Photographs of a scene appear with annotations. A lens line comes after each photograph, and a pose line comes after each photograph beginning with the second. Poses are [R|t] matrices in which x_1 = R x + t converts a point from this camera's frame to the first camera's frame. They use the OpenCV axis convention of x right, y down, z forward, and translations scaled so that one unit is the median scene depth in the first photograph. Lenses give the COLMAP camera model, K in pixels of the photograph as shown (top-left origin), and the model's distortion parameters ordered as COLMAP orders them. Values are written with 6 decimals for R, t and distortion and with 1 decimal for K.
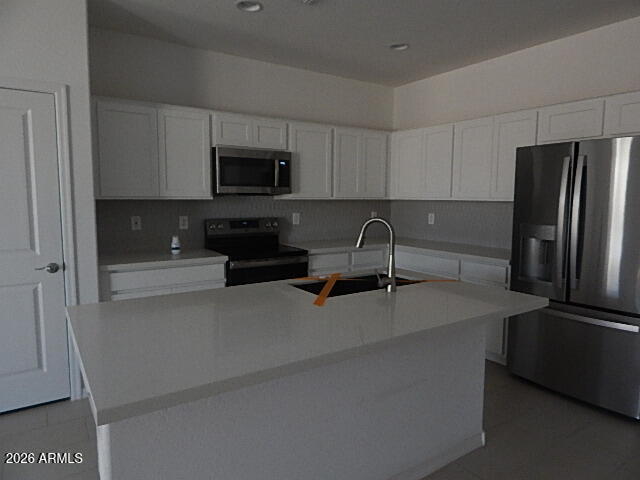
lens RADIAL K [[425.9, 0, 320.0], [0, 425.9, 240.0], [0, 0, 1]] dist [0.039806, 0.000103]
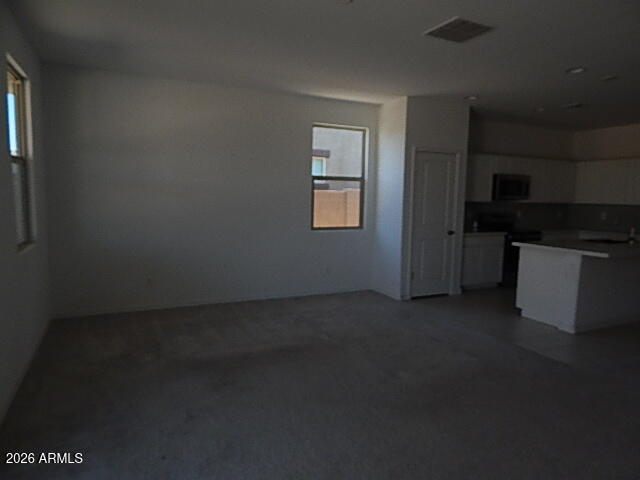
lens RADIAL K [[425.9, 0, 320.0], [0, 425.9, 240.0], [0, 0, 1]] dist [0.039806, 0.000103]
pose [[0.992183, 0.026729, -0.121897, -0.739764], [-0.028033, 0.999567, -0.008995, 0.104338], [0.121604, 0.012342, 0.992502, -0.913280]]
